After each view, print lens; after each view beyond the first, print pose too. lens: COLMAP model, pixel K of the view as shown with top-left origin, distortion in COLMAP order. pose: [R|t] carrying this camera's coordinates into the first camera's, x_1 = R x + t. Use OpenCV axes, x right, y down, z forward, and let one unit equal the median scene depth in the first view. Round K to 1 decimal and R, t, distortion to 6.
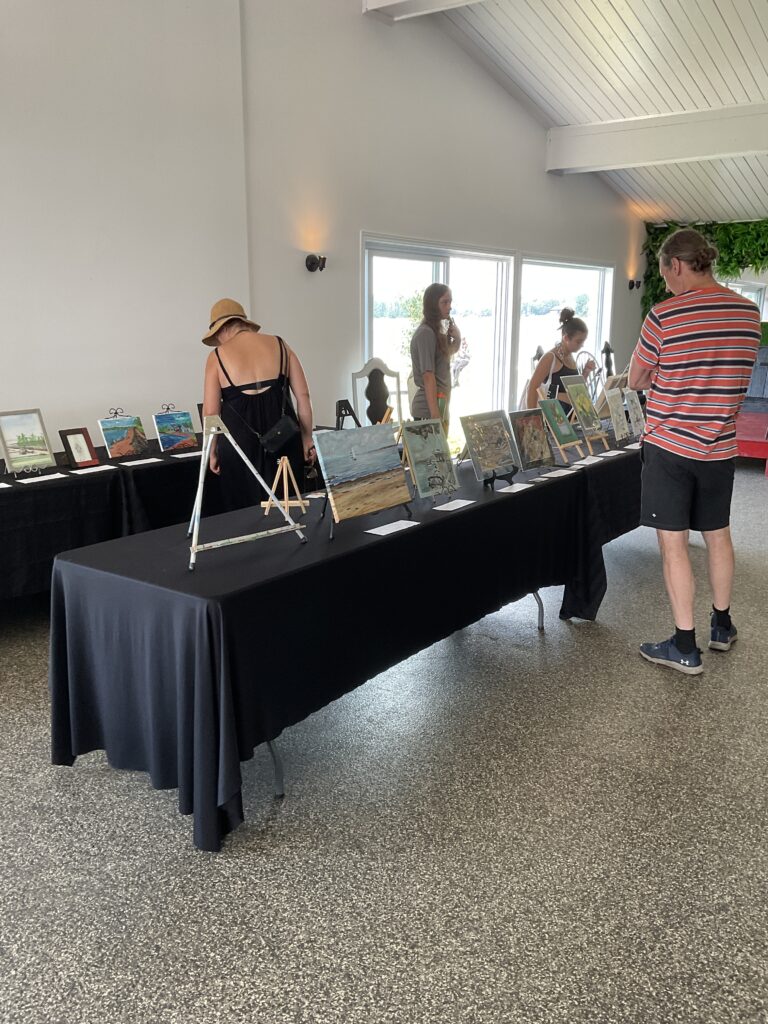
lens RADIAL K [[868.8, 0, 395.7], [0, 868.8, 509.9], [0, 0, 1]] dist [0.086386, -0.201928]
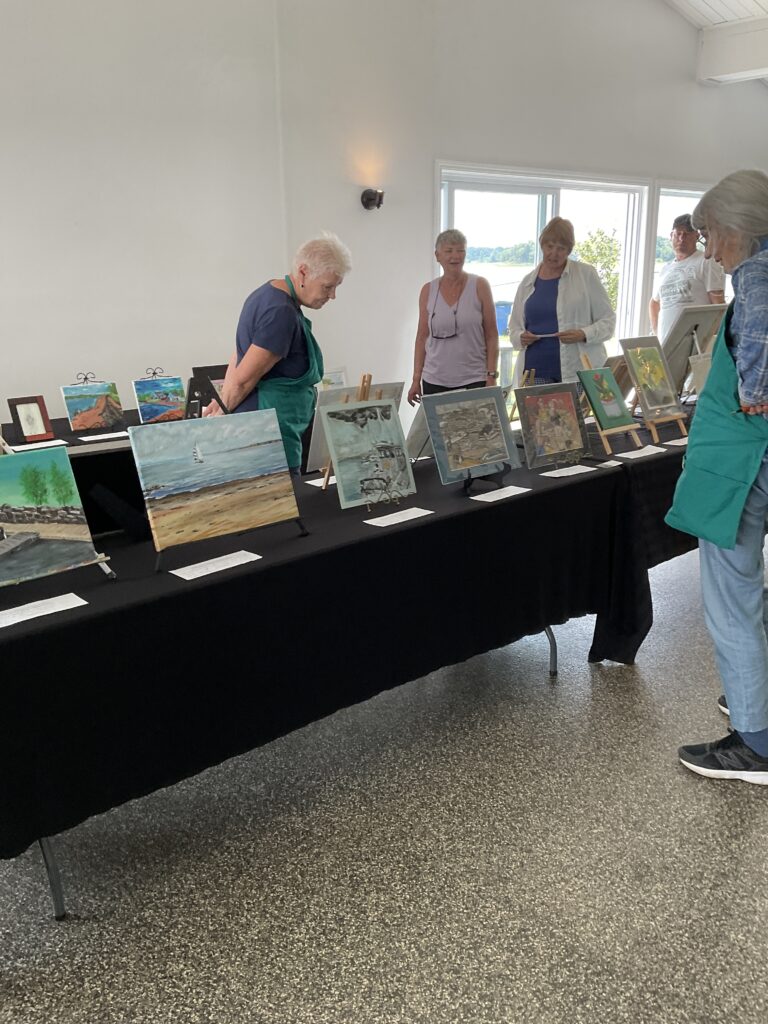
lens RADIAL K [[868.8, 0, 395.7], [0, 868.8, 509.9], [0, 0, 1]] dist [0.086386, -0.201928]
pose [[0.975164, 0.047592, -0.216311, 0.192015], [-0.035391, 0.997575, 0.059935, -0.047981], [0.218639, -0.050791, 0.974483, 0.234902]]
